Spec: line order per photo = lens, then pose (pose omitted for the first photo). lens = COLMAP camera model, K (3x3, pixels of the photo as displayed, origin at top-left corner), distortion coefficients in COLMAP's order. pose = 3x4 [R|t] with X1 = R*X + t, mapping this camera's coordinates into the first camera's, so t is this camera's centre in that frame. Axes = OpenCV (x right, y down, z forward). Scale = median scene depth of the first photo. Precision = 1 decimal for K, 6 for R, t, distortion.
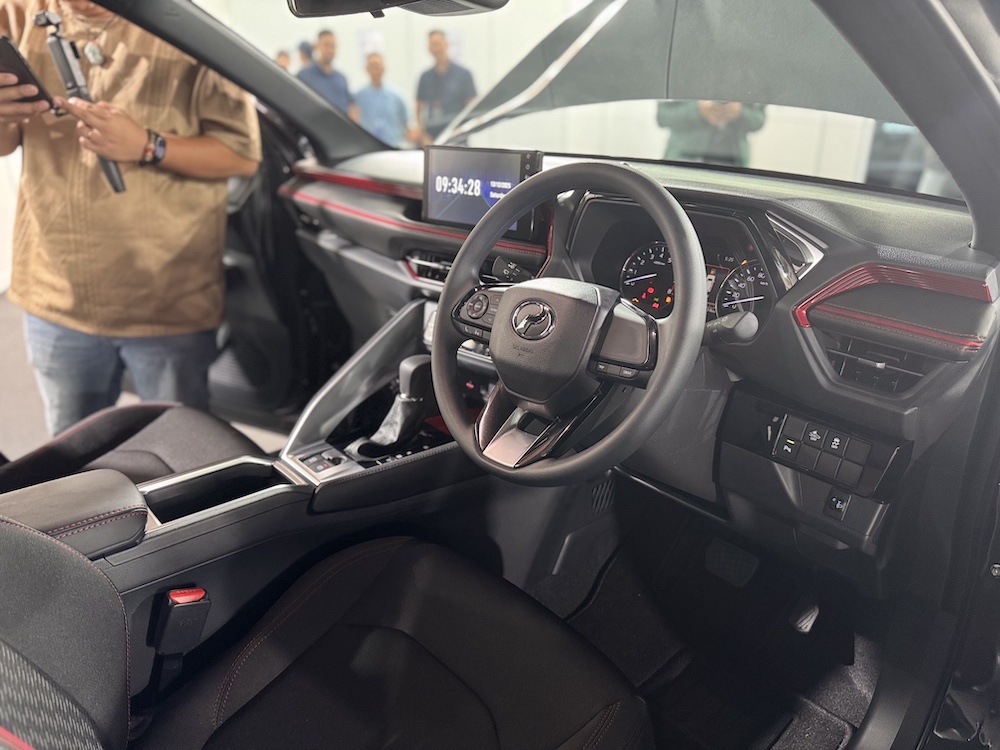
lens RADIAL K [[683.1, 0, 500.0], [0, 683.1, 375.0], [0, 0, 1]] dist [0.081708, -0.174627]
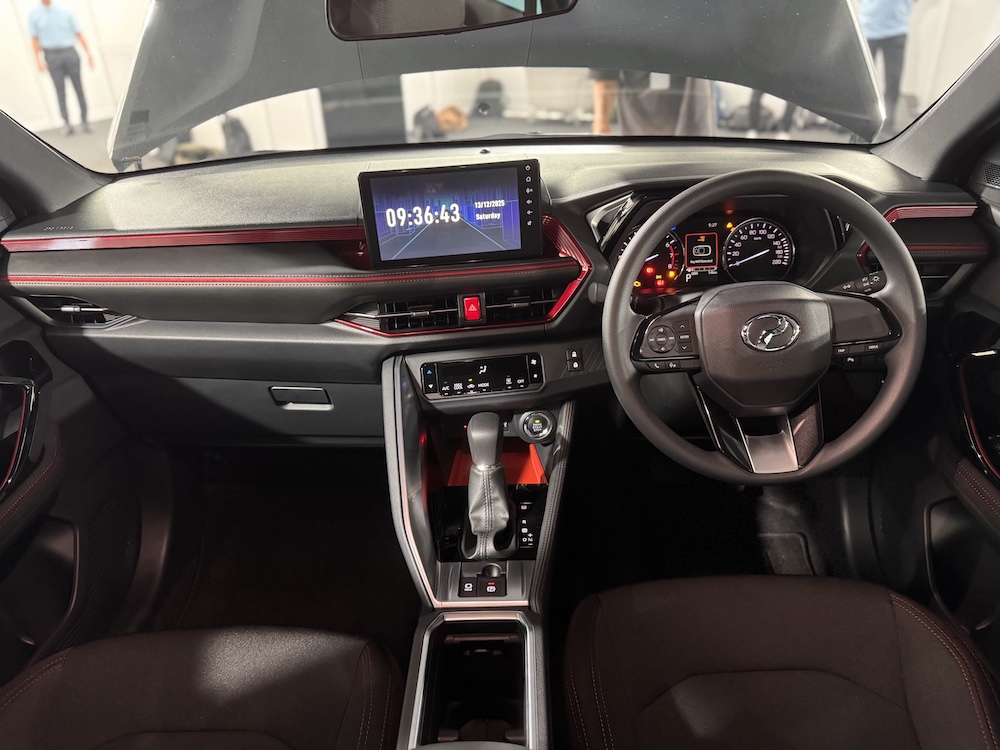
lens RADIAL K [[683.1, 0, 500.0], [0, 683.1, 375.0], [0, 0, 1]] dist [0.081708, -0.174627]
pose [[0.695339, -0.379498, 0.610316, -0.590977], [0.318183, 0.924011, 0.212047, -0.246225], [-0.644410, 0.046747, 0.763250, 0.310394]]
